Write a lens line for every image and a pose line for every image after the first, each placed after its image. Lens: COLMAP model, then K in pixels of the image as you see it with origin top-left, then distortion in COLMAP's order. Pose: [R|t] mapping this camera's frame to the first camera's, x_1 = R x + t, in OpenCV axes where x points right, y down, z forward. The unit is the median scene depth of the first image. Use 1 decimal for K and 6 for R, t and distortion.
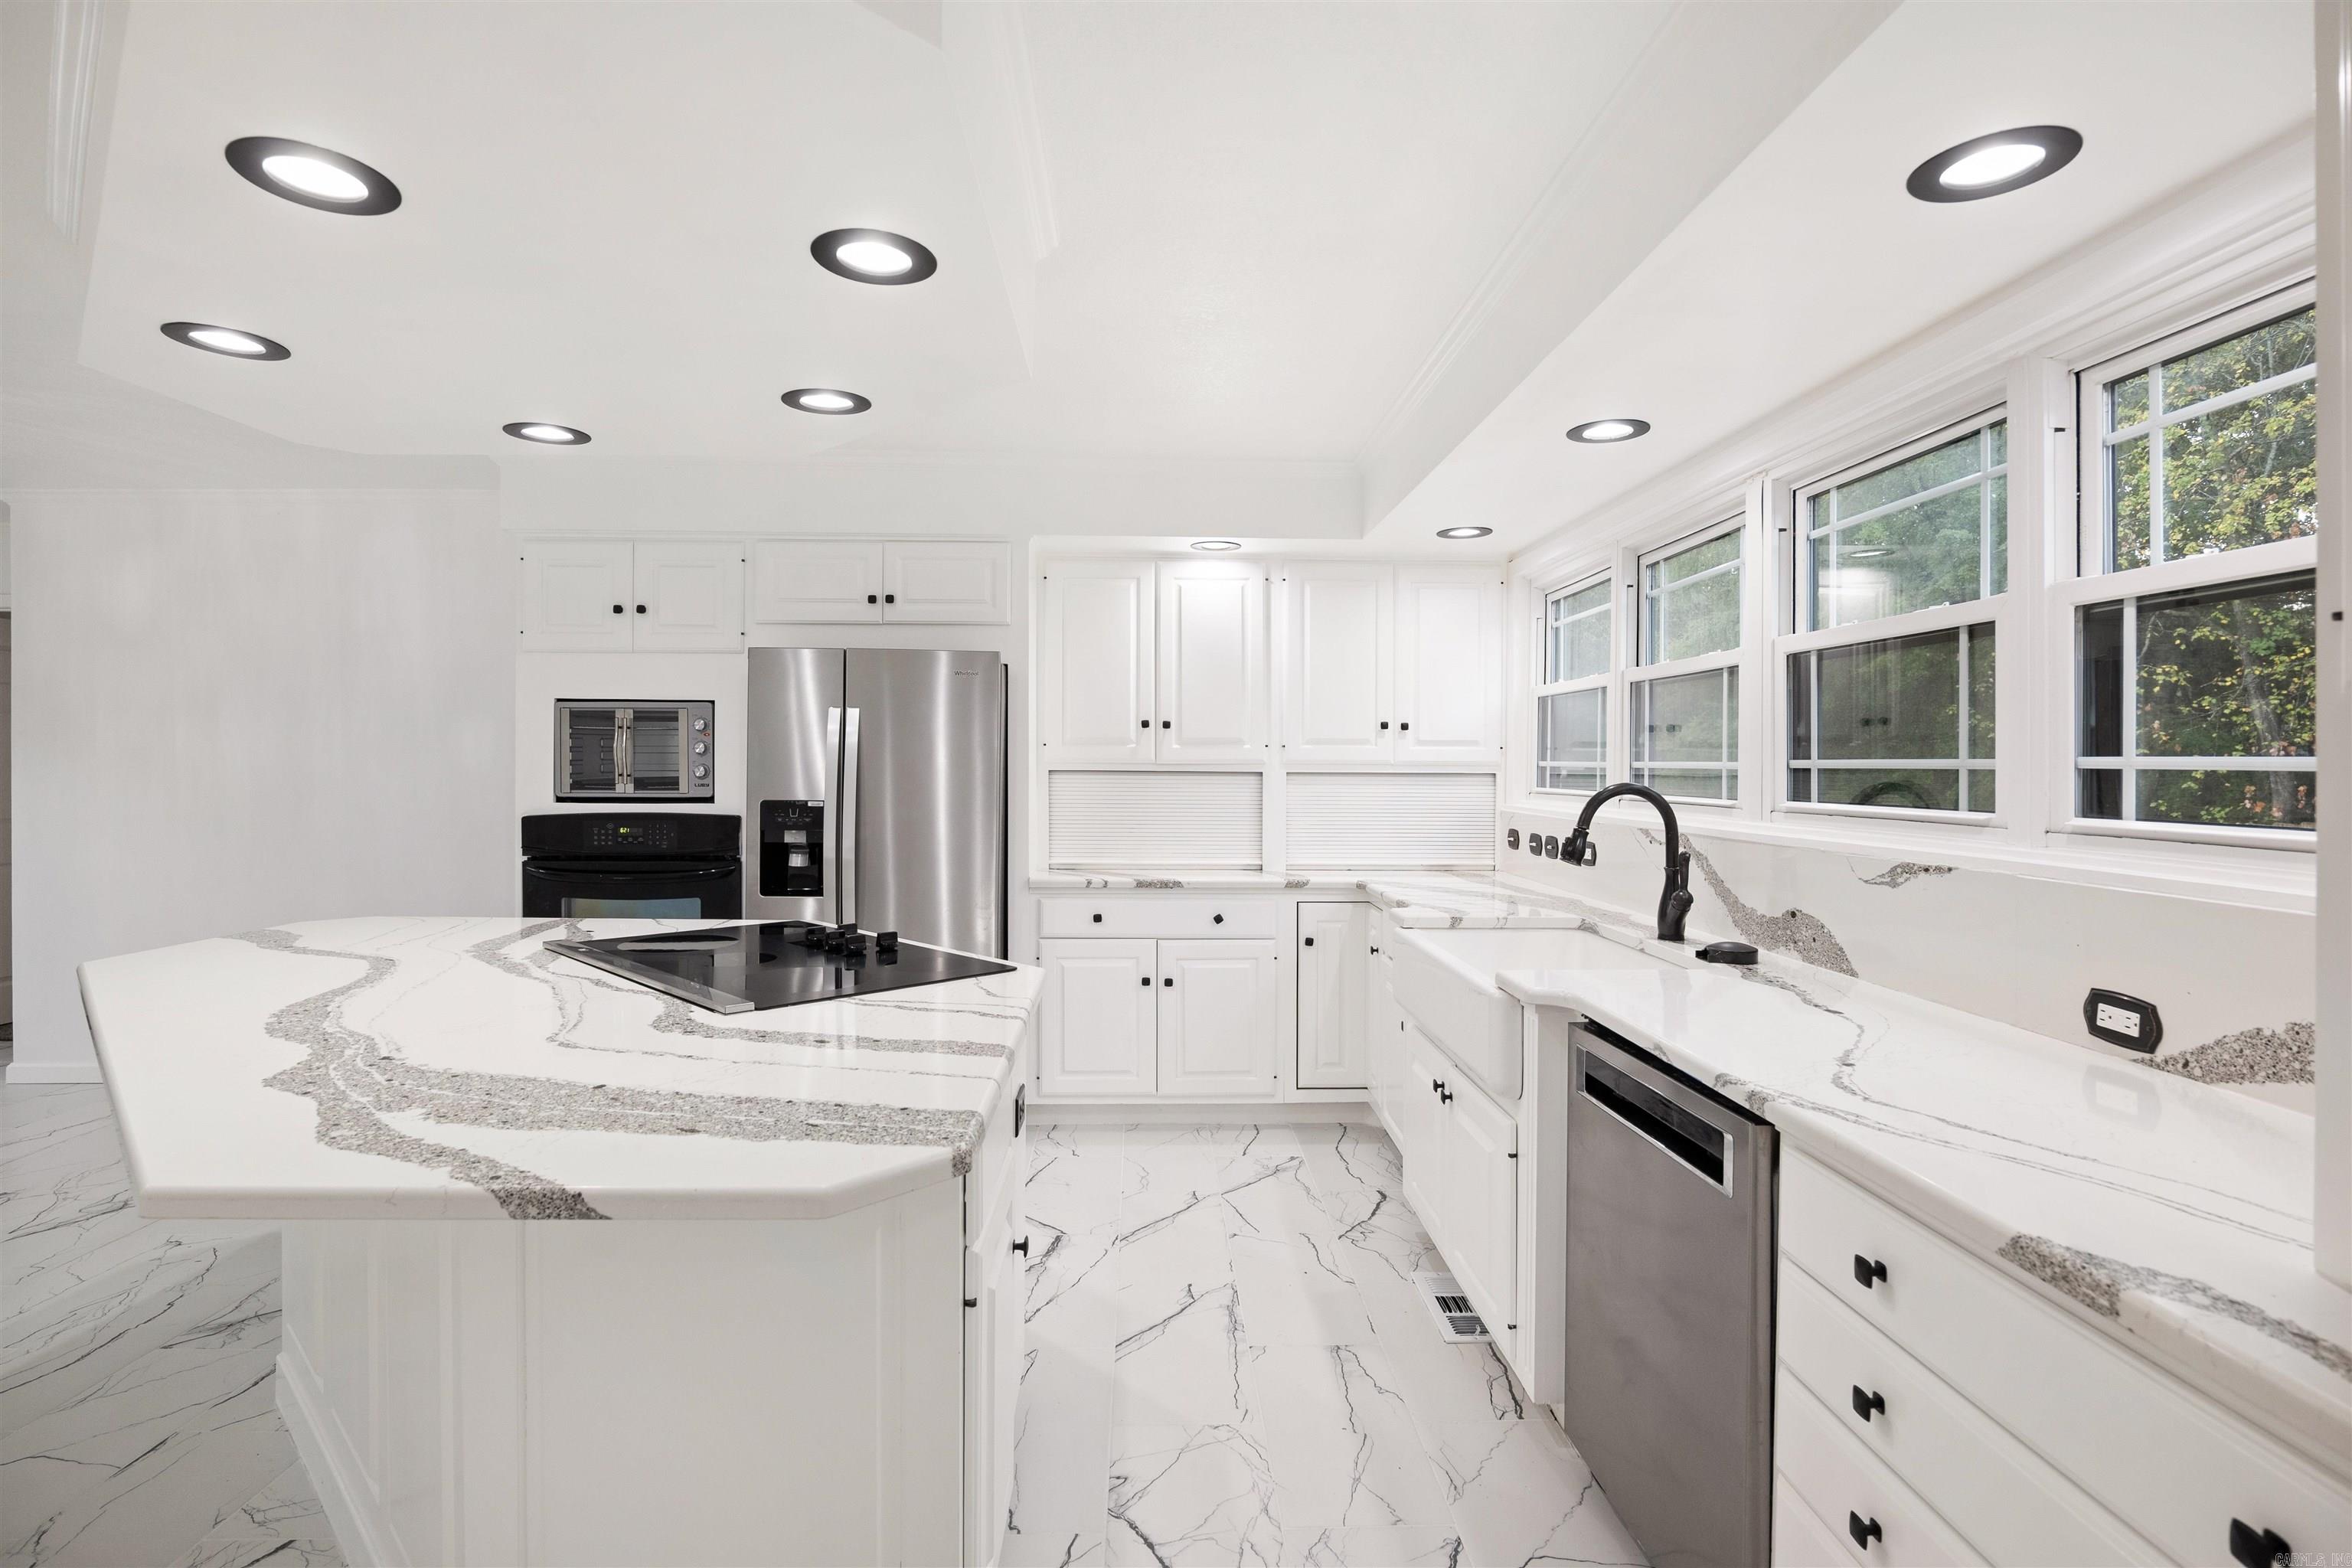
lens RADIAL K [[1107.8, 0, 1203.0], [0, 1107.8, 777.6], [0, 0, 1]] dist [-0.014971, 0.000900]
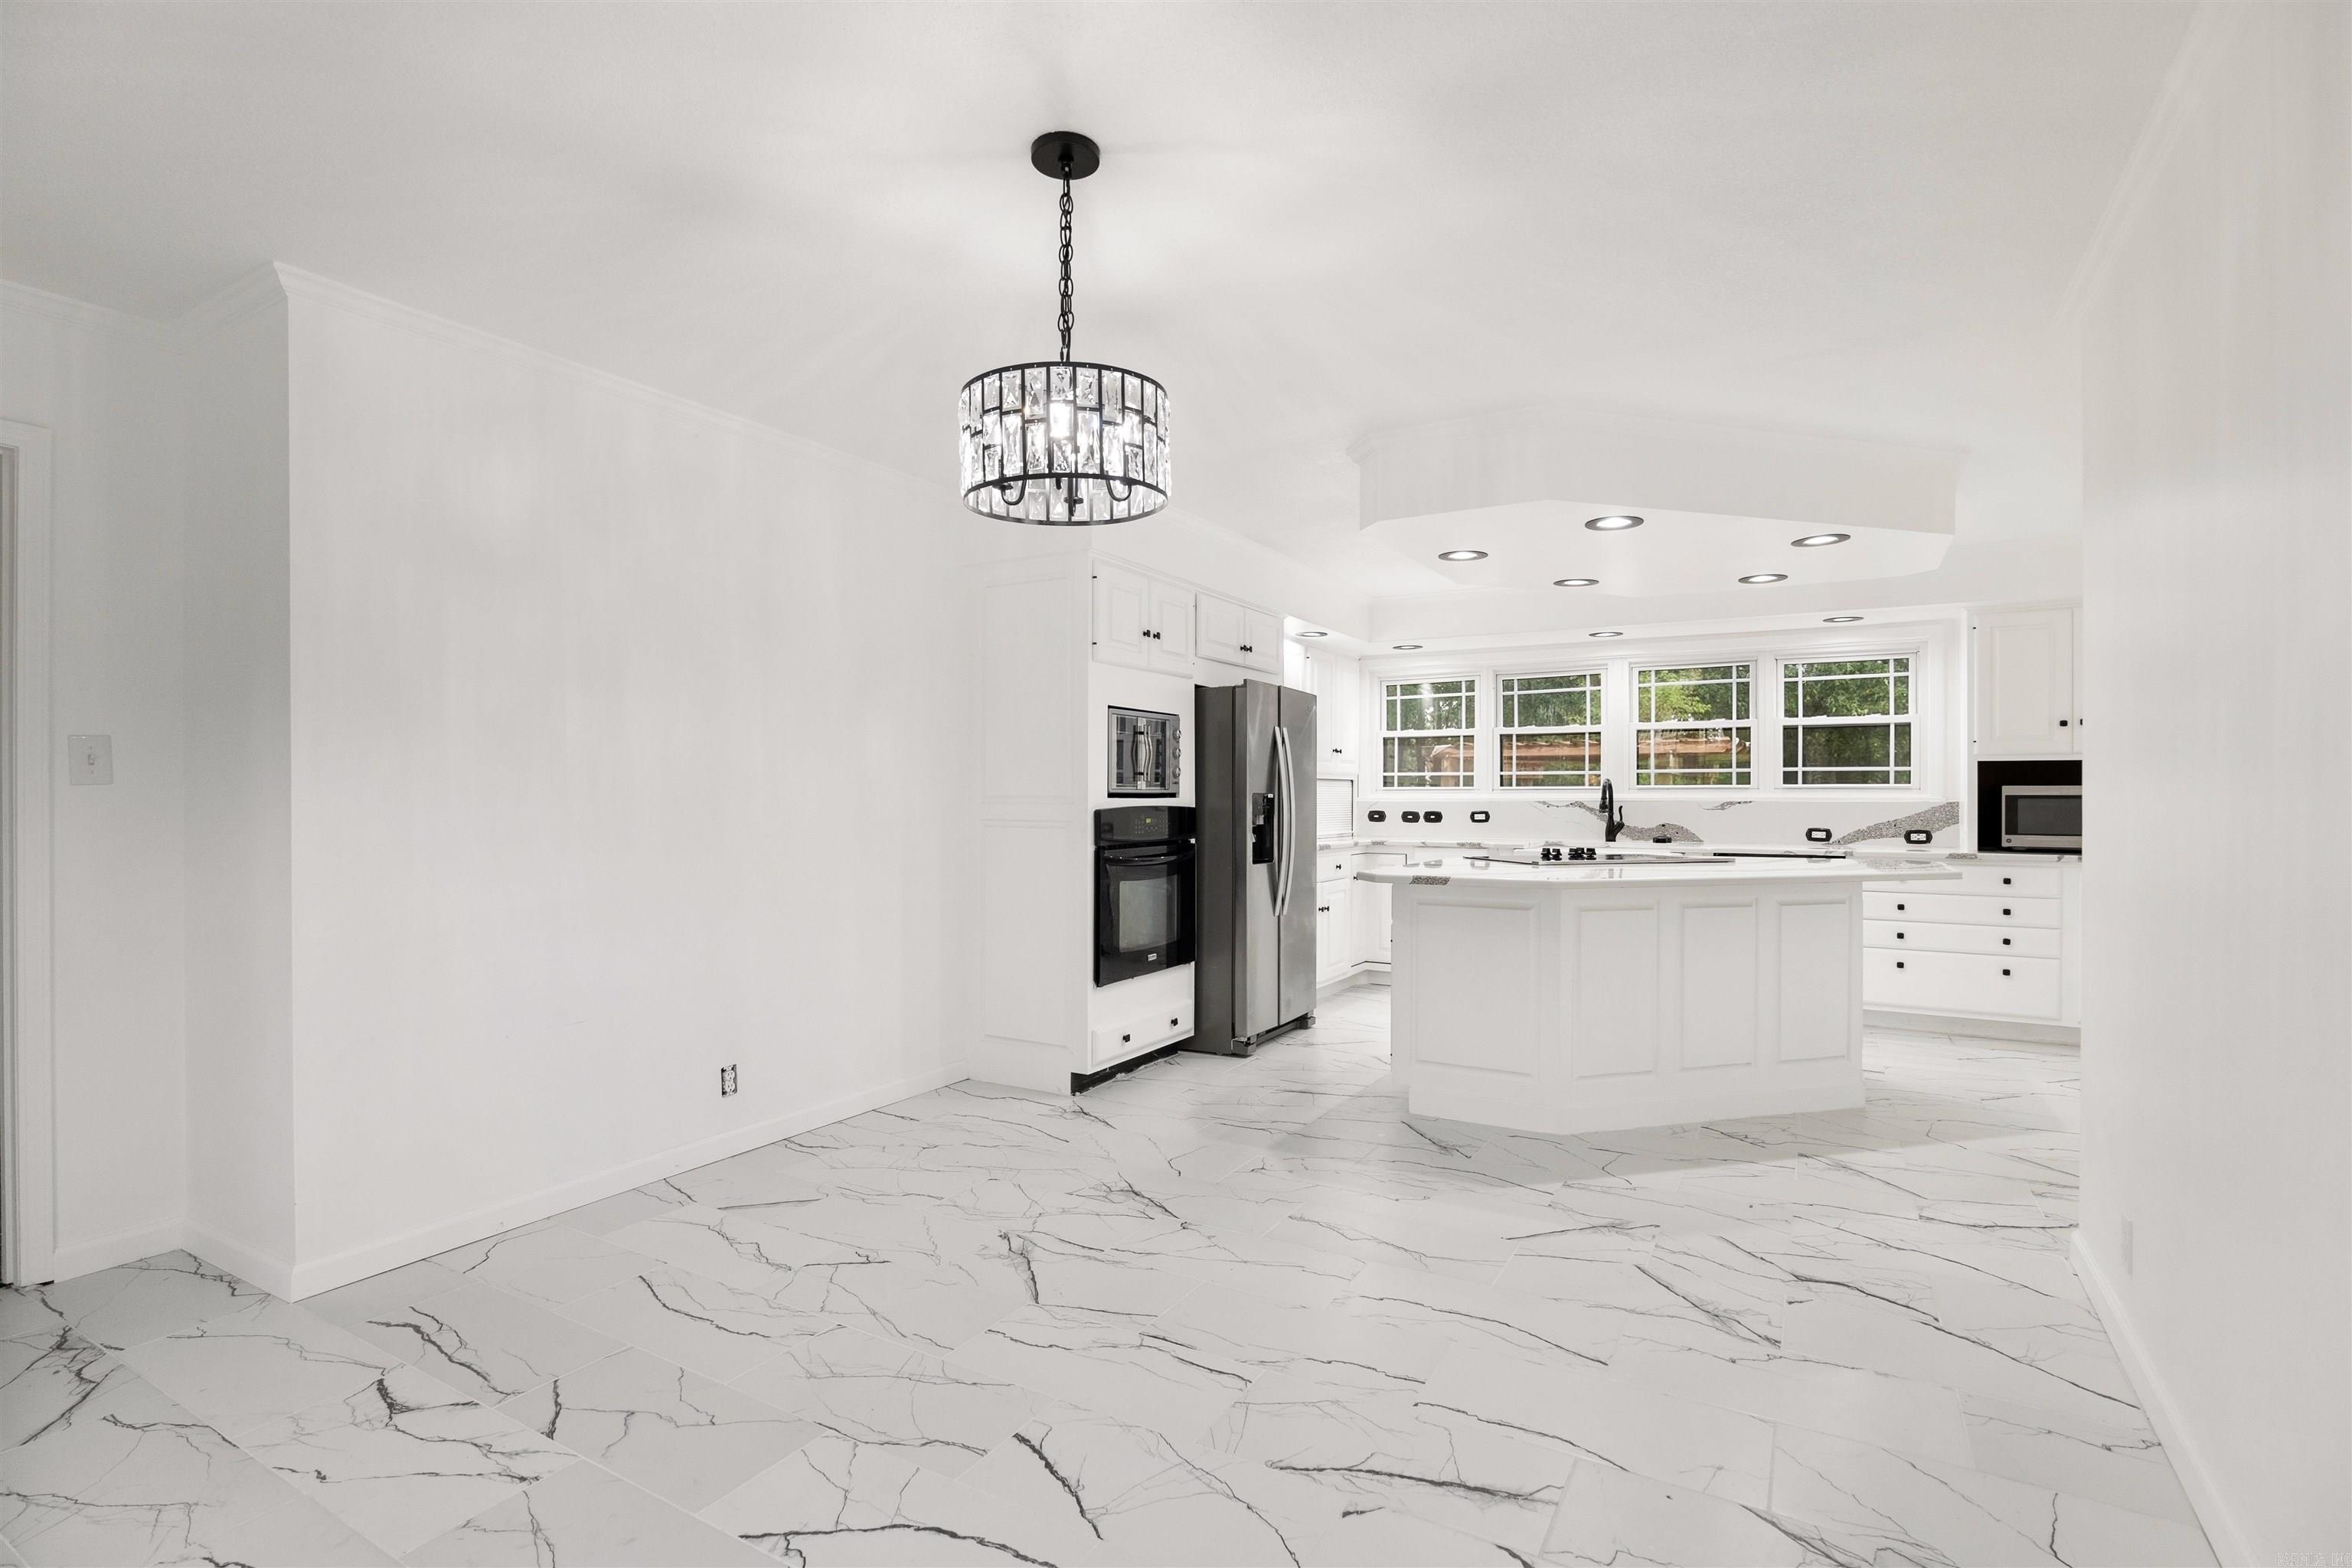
lens RADIAL K [[1096.2, 0, 1186.1], [0, 1096.2, 781.3], [0, 0, 1]] dist [-0.014633, 0.001314]
pose [[0.541596, 0.003812, 0.840631, -1.488599], [0.012842, 0.999836, -0.012807, 0.021042], [-0.840541, 0.017732, 0.541458, 0.322925]]
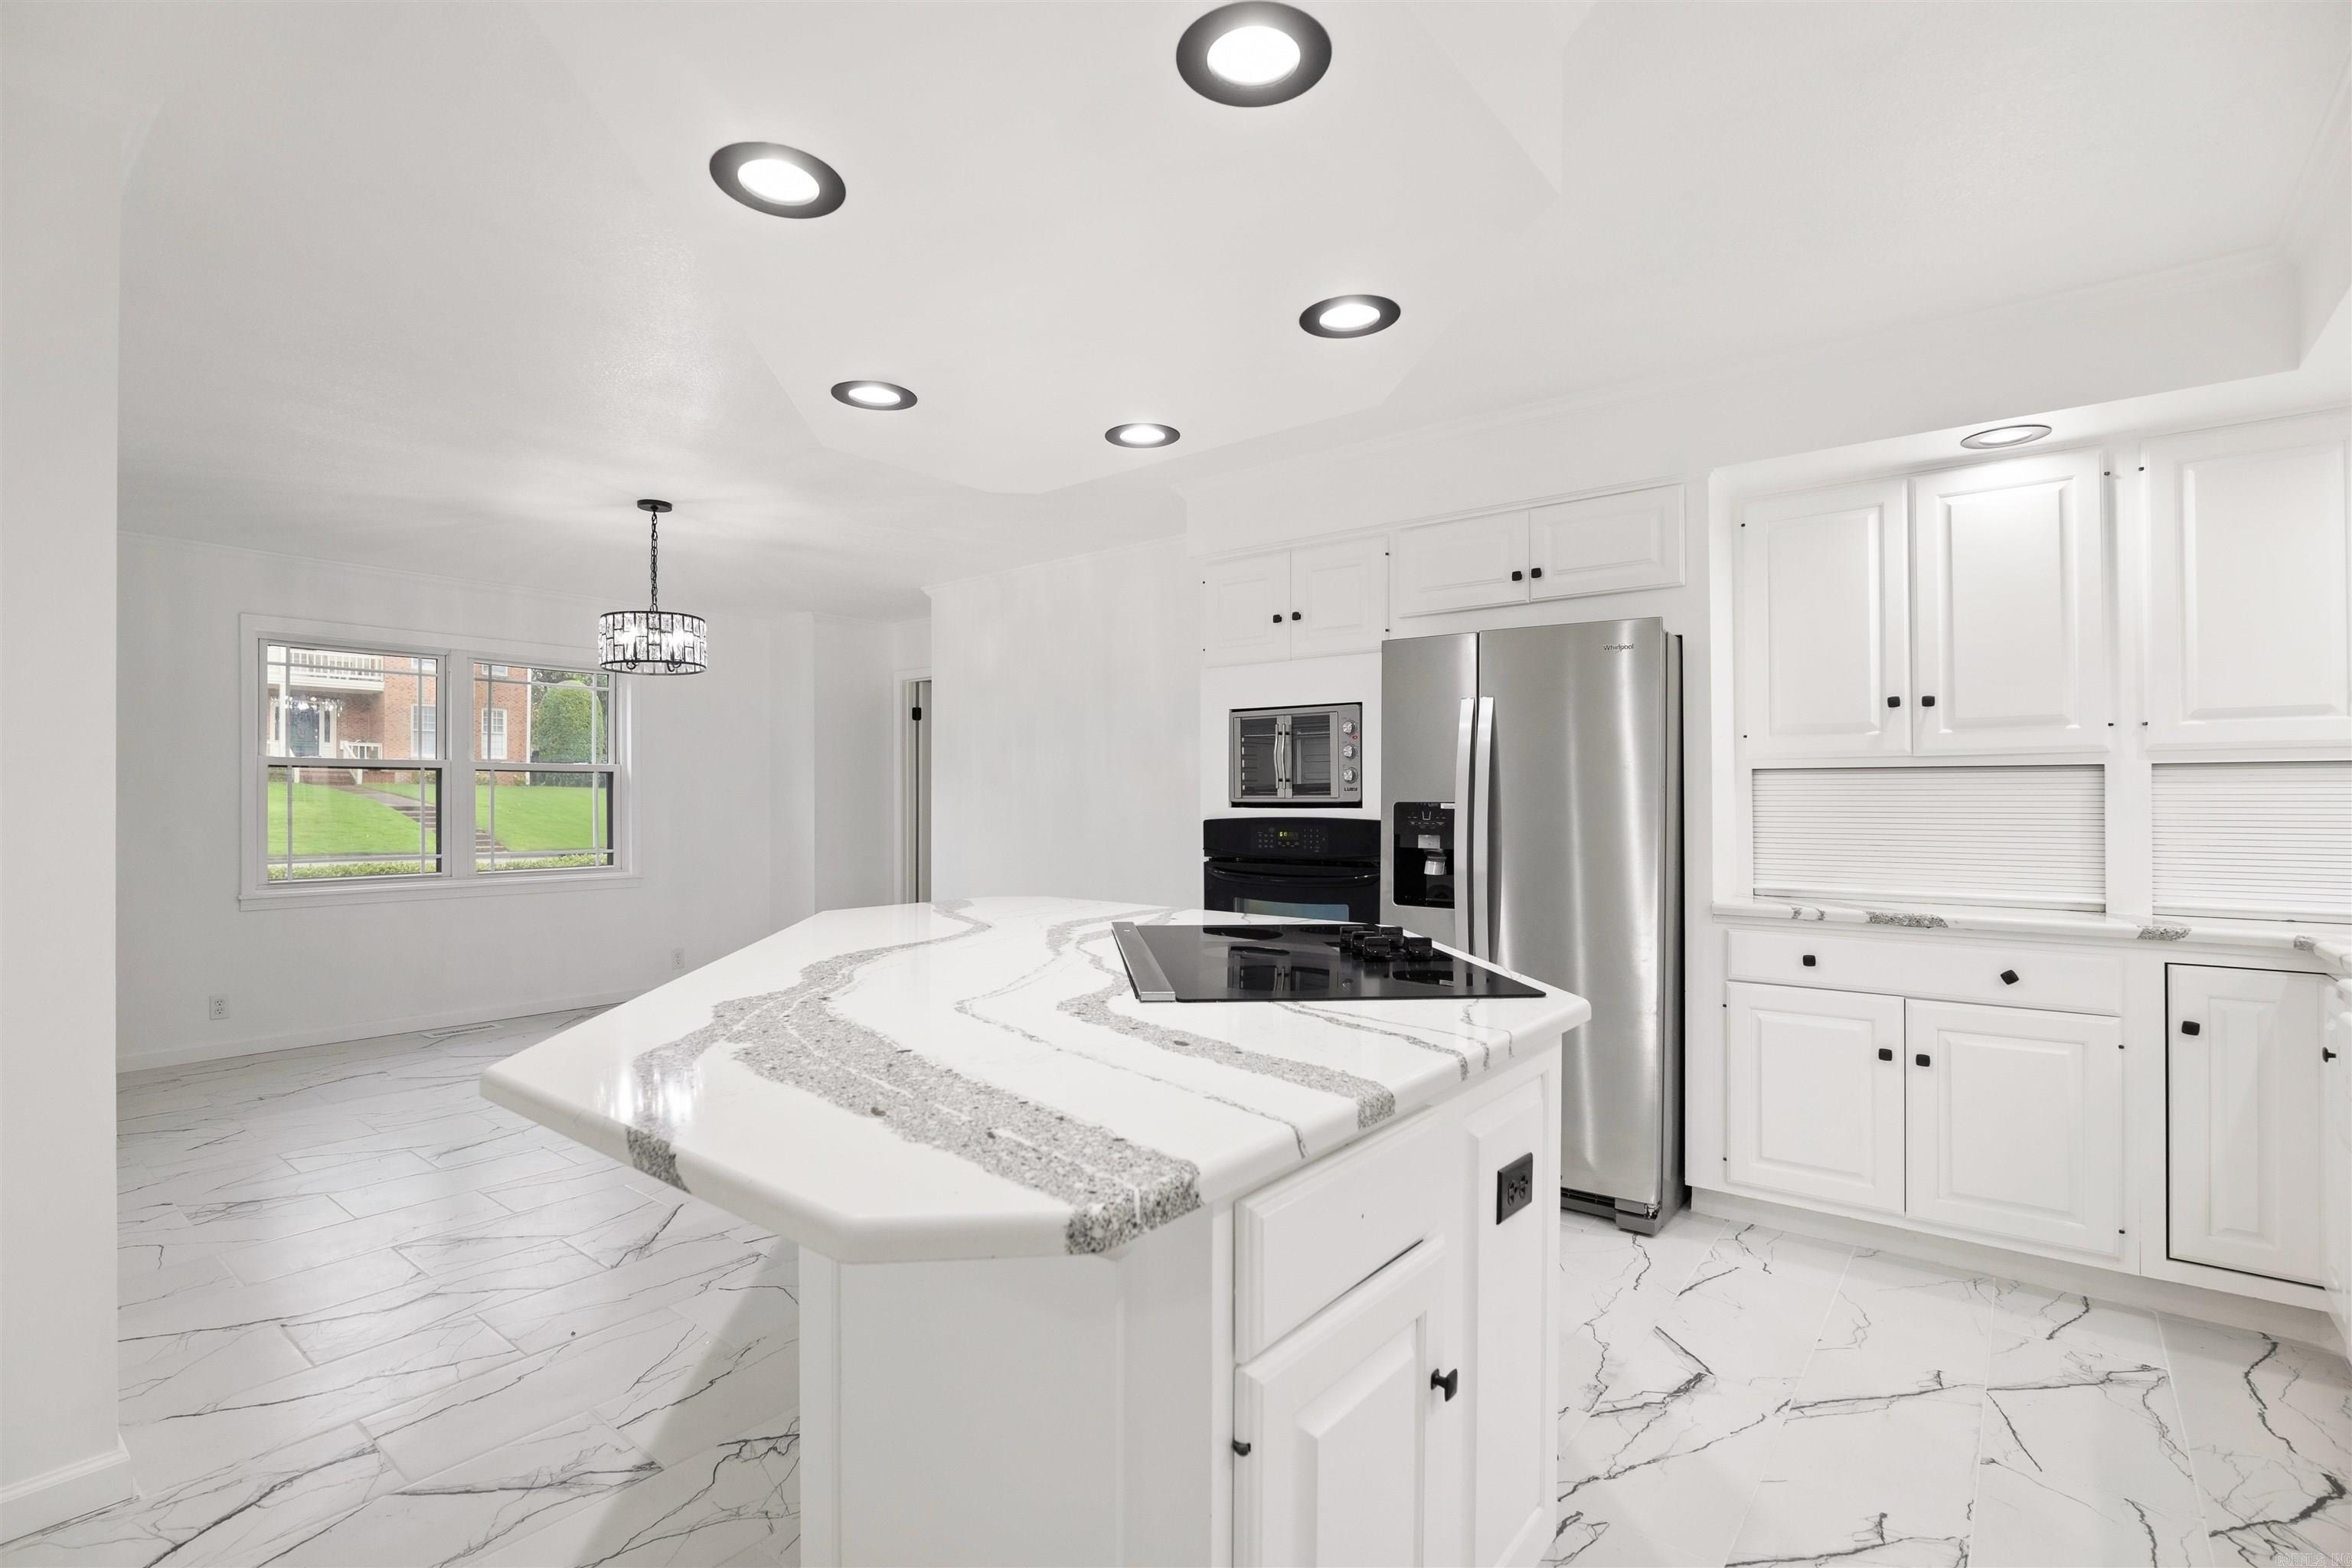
lens RADIAL K [[1100.9, 0, 1182.5], [0, 1100.9, 800.6], [0, 0, 1]] dist [-0.023026, 0.006614]
pose [[0.751960, -0.008219, -0.659158, 0.077218], [-0.002518, 0.999879, -0.015340, 0.032320], [0.659204, 0.013195, 0.751848, 0.171006]]
